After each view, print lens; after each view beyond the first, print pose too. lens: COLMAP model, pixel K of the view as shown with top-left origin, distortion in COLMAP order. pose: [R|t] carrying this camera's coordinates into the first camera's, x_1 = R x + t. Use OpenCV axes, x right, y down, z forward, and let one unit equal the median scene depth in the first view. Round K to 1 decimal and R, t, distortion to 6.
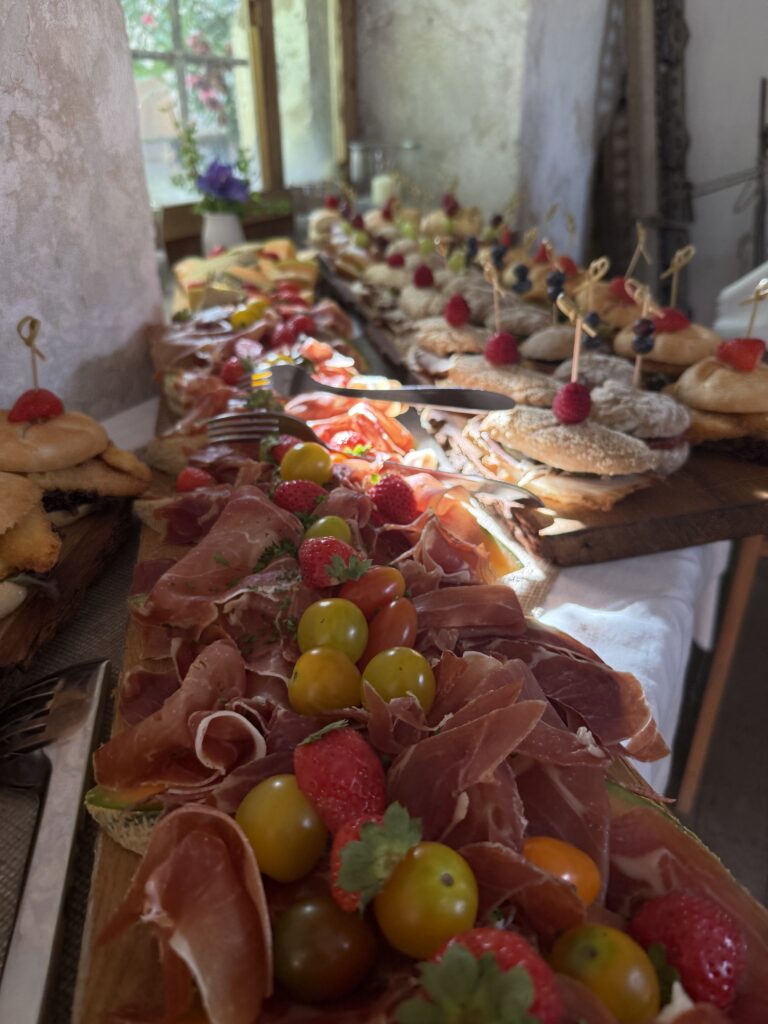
lens RADIAL K [[722.6, 0, 378.6], [0, 722.6, 522.6], [0, 0, 1]] dist [0.024323, -0.039296]
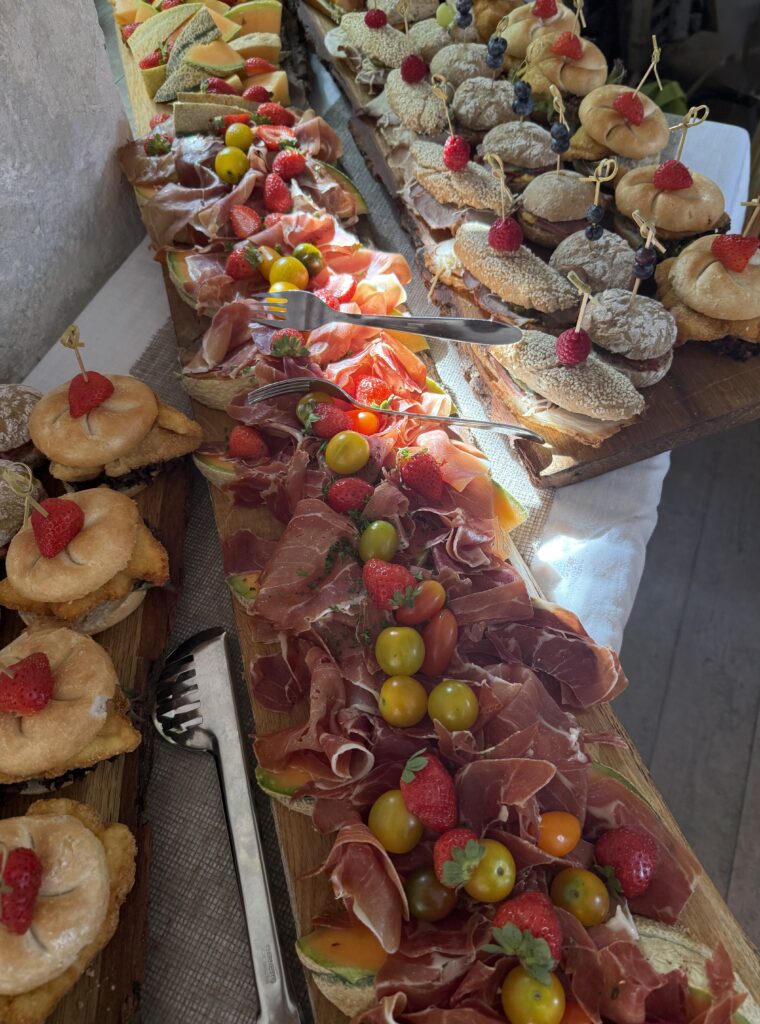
lens RADIAL K [[712.9, 0, 380.0], [0, 712.9, 512.0], [0, 0, 1]] dist [0.042803, -0.059323]
pose [[0.996848, -0.075514, 0.024343, -0.081078], [0.055734, 0.884844, 0.462541, -0.513148], [-0.056469, -0.459726, 0.886263, -0.077650]]
